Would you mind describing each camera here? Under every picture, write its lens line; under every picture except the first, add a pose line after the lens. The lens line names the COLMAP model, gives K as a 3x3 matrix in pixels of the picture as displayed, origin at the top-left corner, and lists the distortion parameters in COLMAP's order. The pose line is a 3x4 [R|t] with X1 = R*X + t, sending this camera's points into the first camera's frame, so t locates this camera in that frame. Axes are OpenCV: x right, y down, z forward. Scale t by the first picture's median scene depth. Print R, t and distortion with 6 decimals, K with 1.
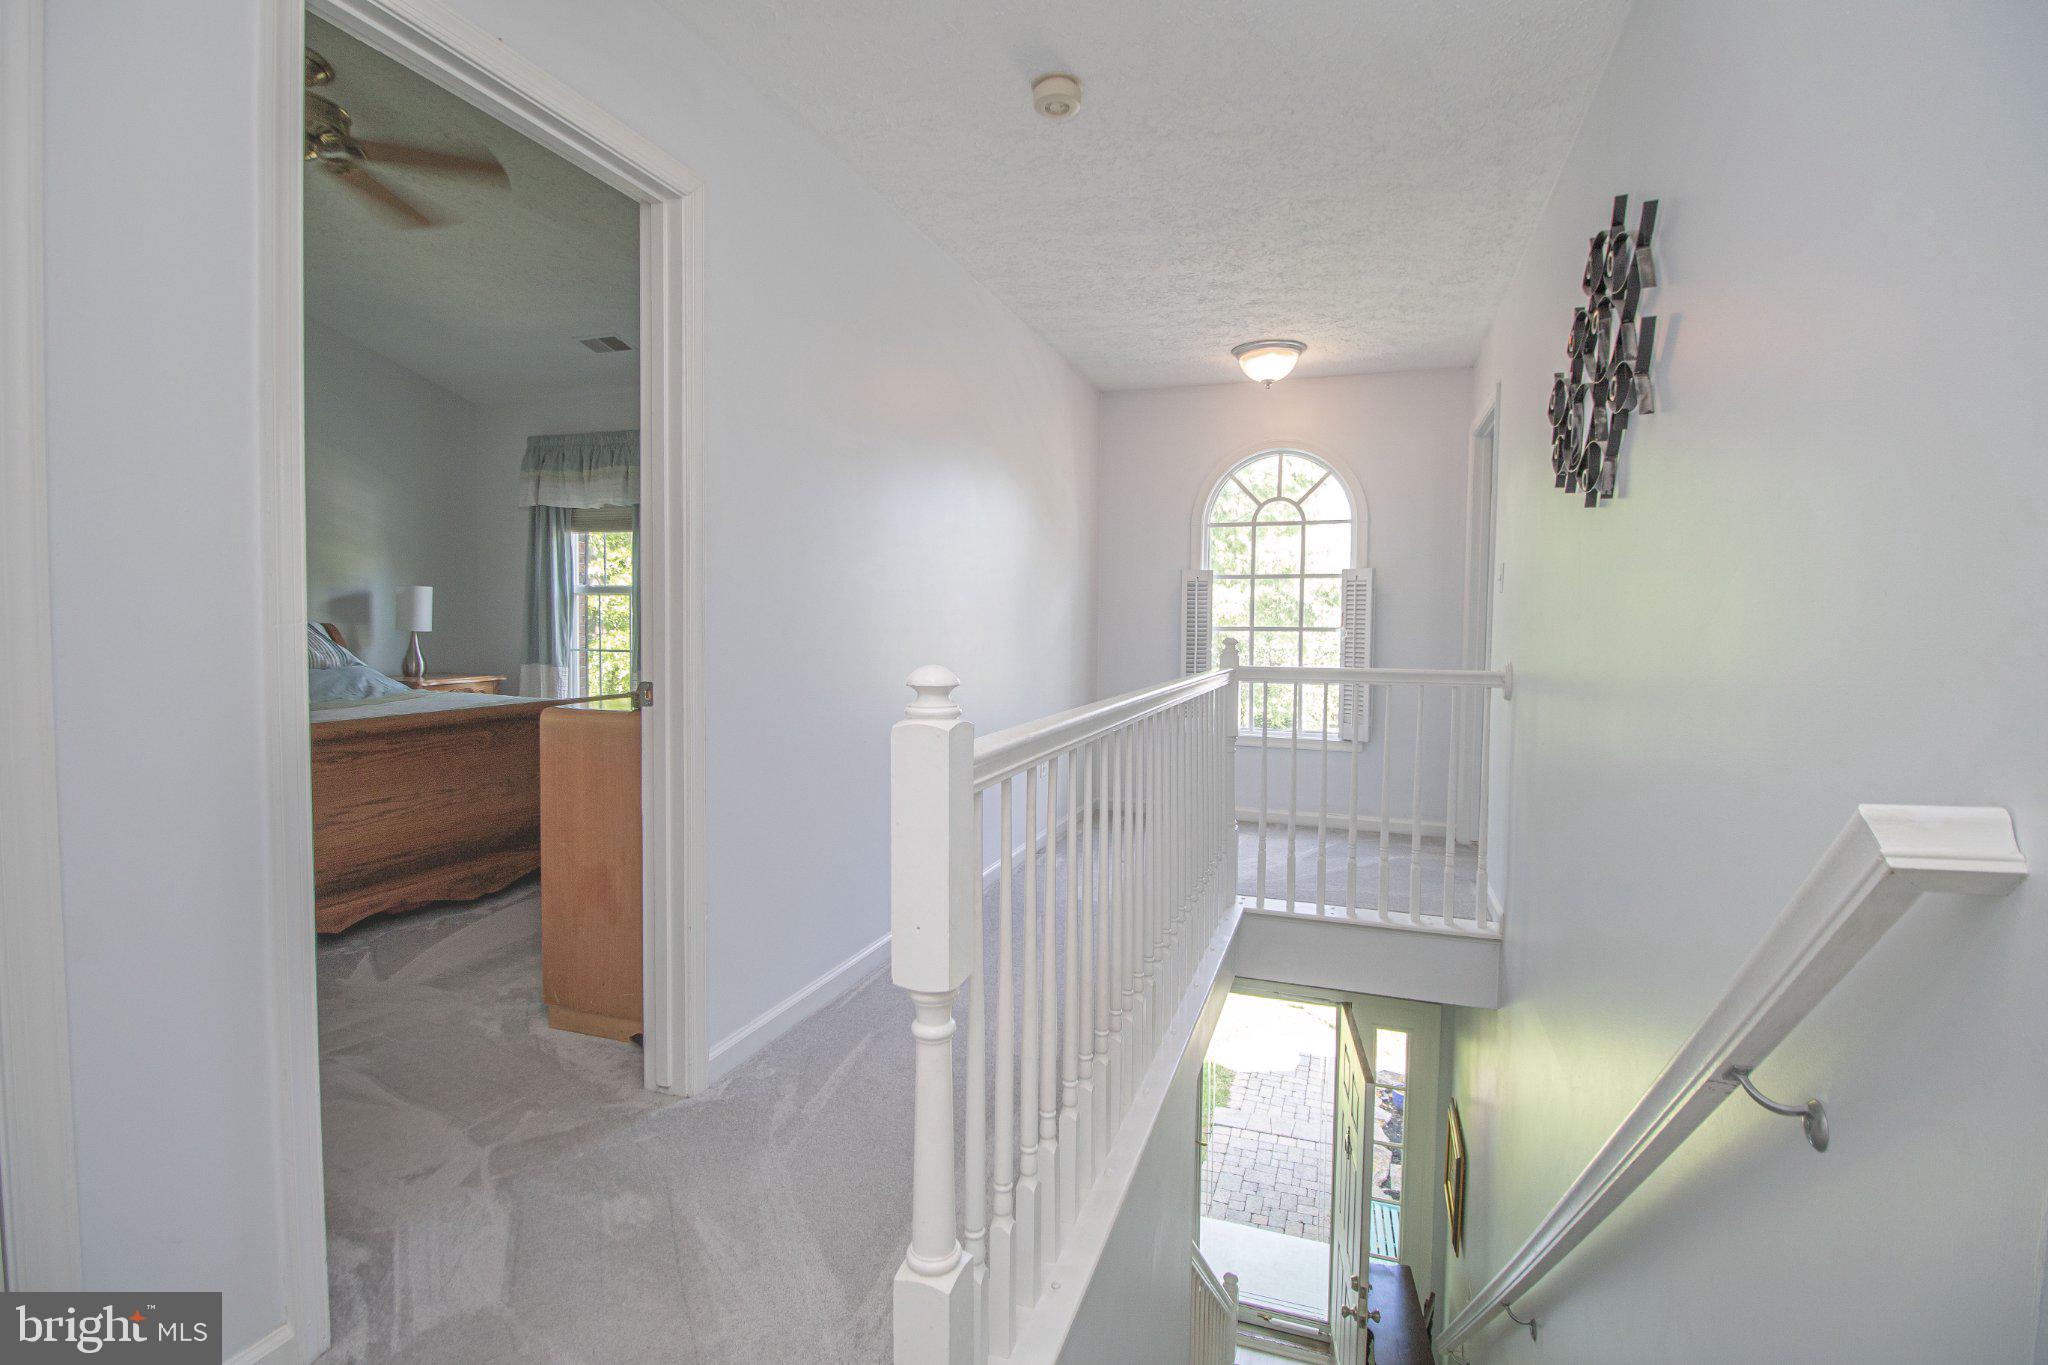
lens RADIAL K [[947.6, 0, 1043.4], [0, 947.6, 664.7], [0, 0, 1]] dist [-0.001388, -0.010245]
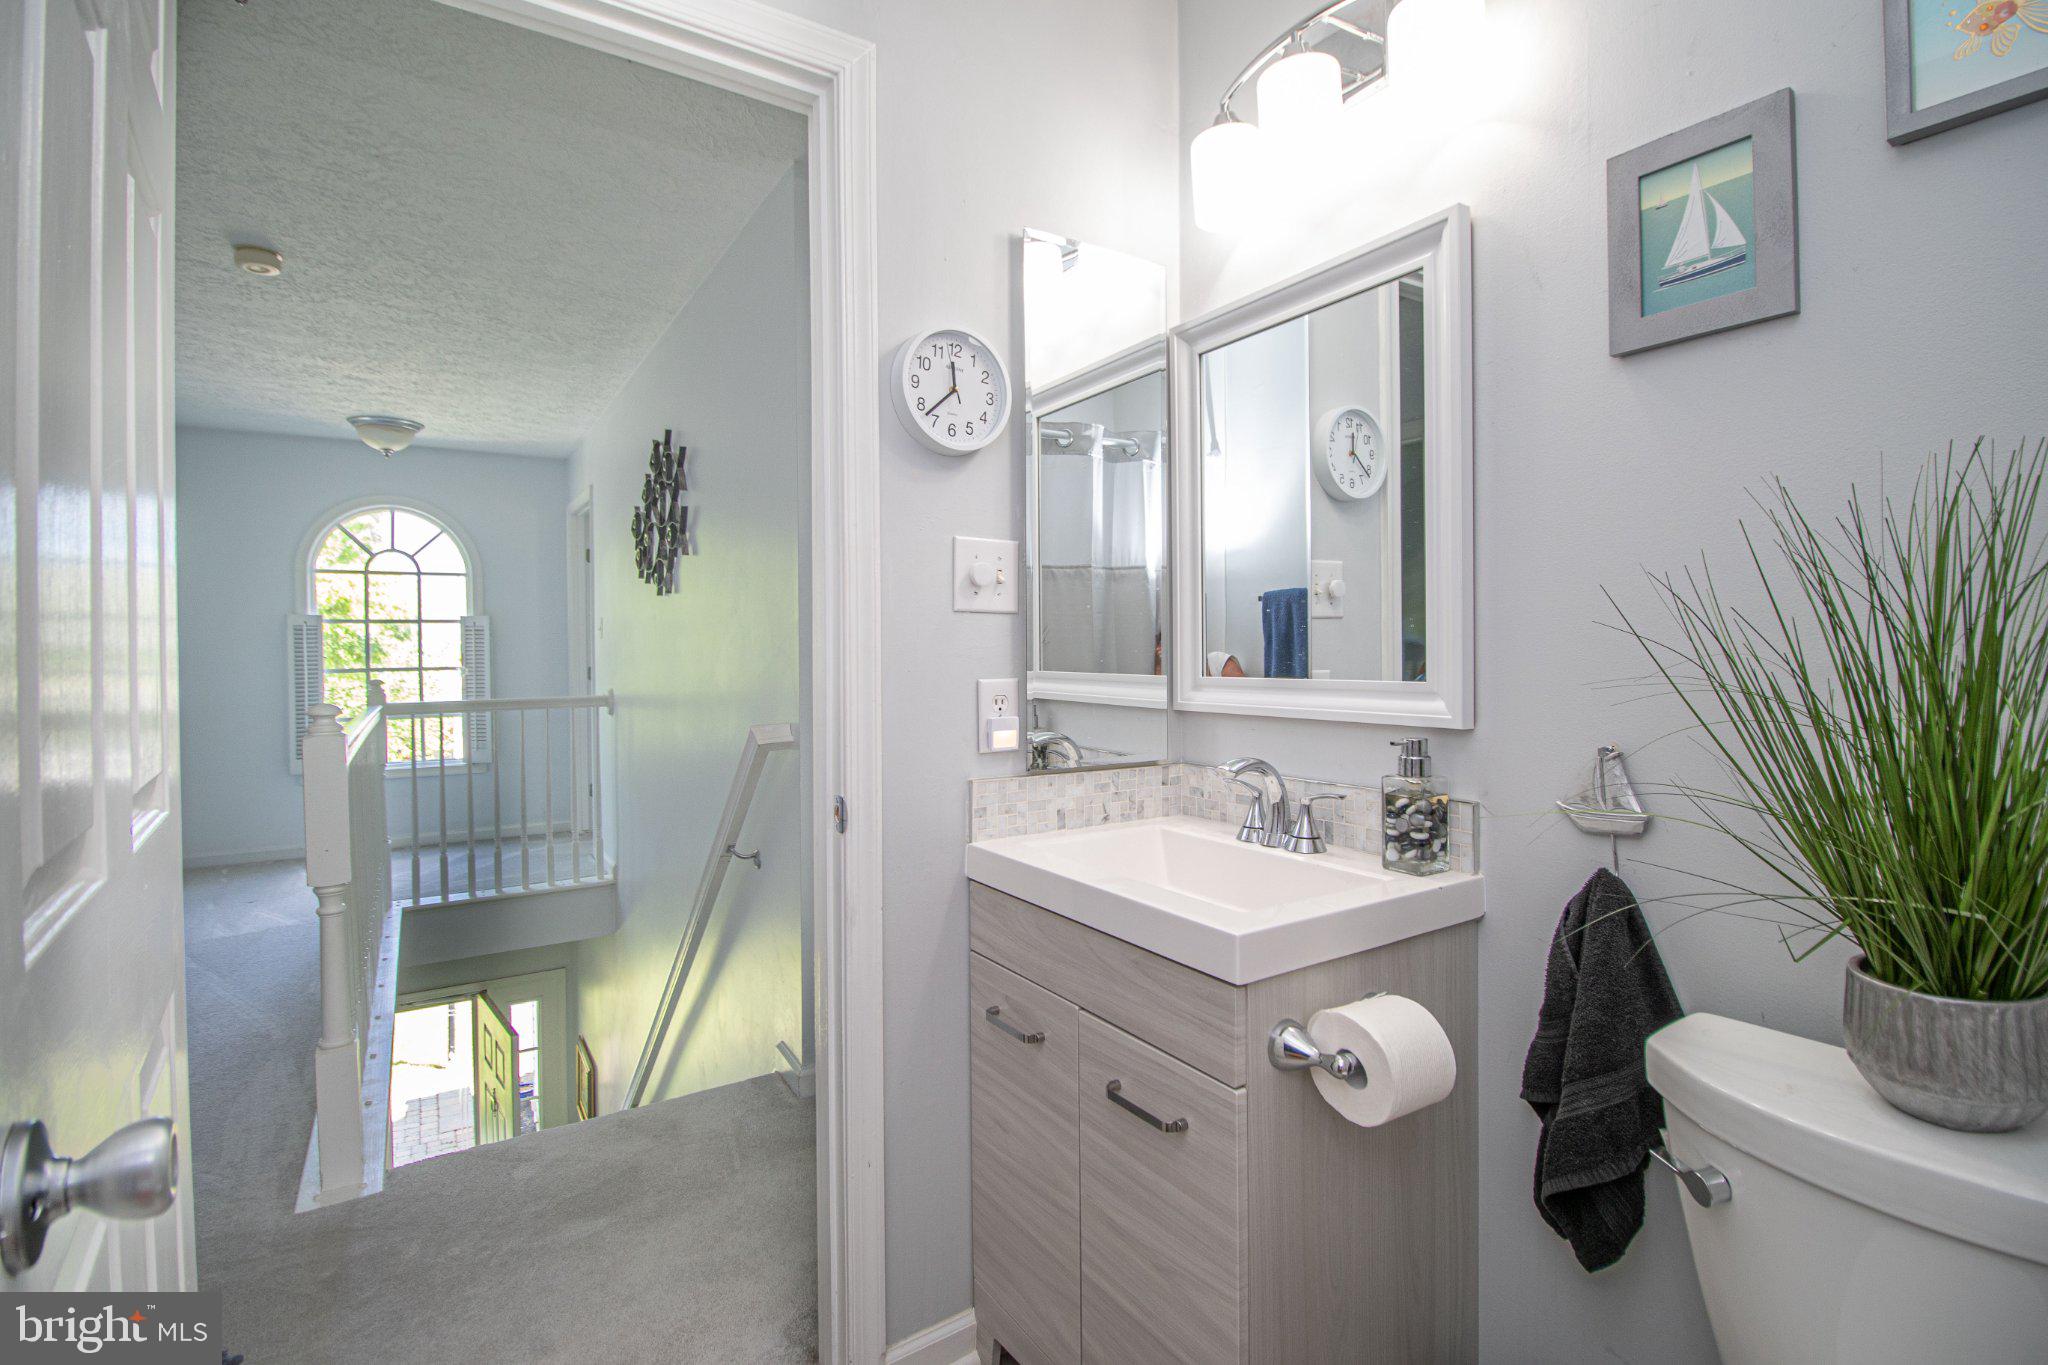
lens RADIAL K [[947.6, 0, 1021.4], [0, 947.6, 661.1], [0, 0, 1]] dist [-0.001388, -0.010245]
pose [[0.628621, -0.026575, 0.777258, -0.205956], [0.053719, 0.998513, -0.009306, 0.002730], [-0.775854, 0.047604, 0.629114, -0.345964]]
